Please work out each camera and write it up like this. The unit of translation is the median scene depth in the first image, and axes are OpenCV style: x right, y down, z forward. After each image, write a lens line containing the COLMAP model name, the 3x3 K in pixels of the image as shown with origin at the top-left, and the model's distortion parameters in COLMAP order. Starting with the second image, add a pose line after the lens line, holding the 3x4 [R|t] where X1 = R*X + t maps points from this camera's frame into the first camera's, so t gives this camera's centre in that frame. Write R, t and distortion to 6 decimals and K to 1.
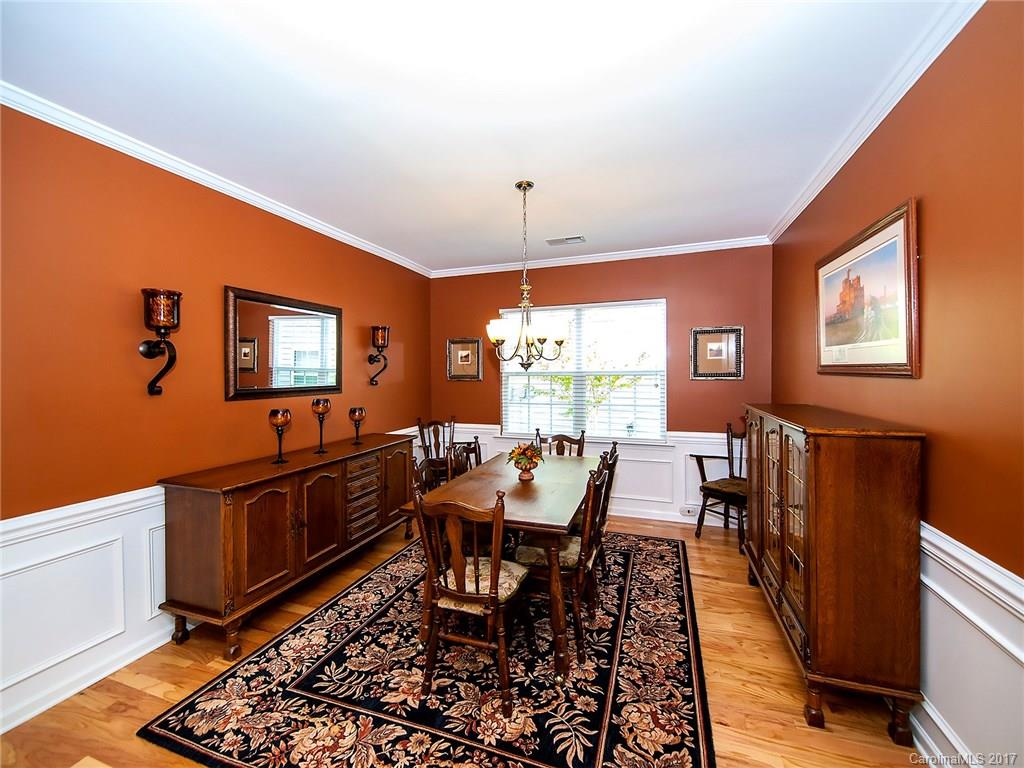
lens RADIAL K [[432.1, 0, 511.5], [0, 432.1, 375.4], [0, 0, 1]] dist [0.013581, -0.006424]
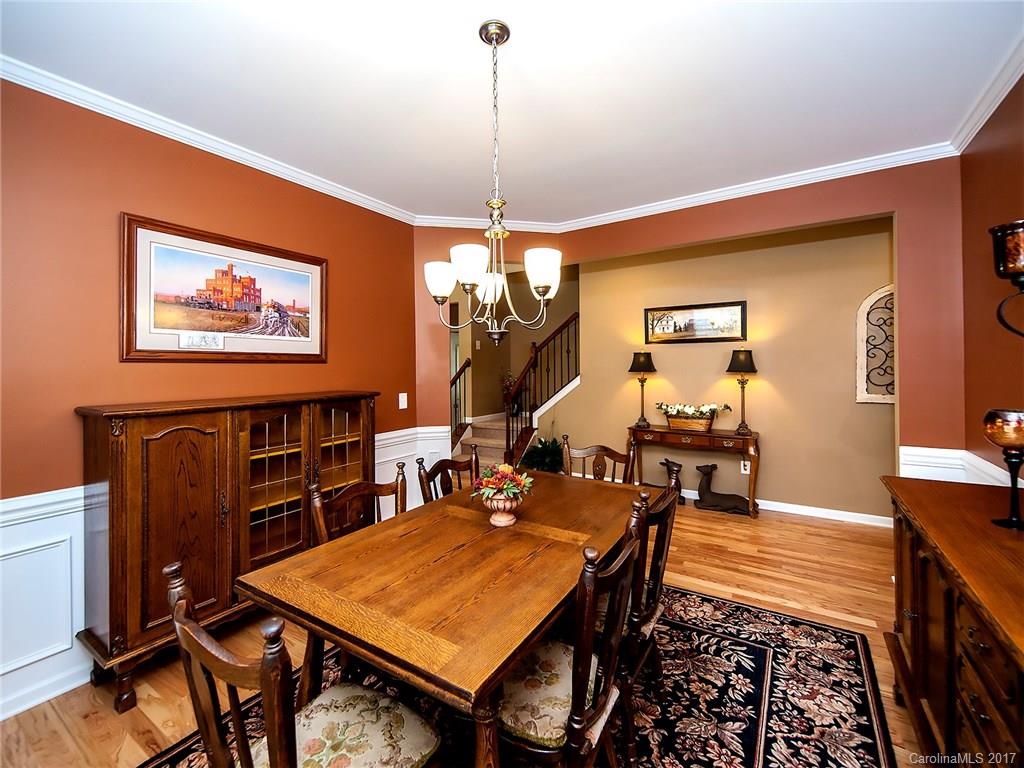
lens RADIAL K [[432.1, 0, 513.0], [0, 432.1, 373.5], [0, 0, 1]] dist [0.013581, -0.006424]
pose [[-0.972037, 0.011726, 0.234535, -0.150947], [0.014596, 0.999838, 0.010504, 0.034463], [-0.234374, 0.013633, -0.972051, 1.966501]]
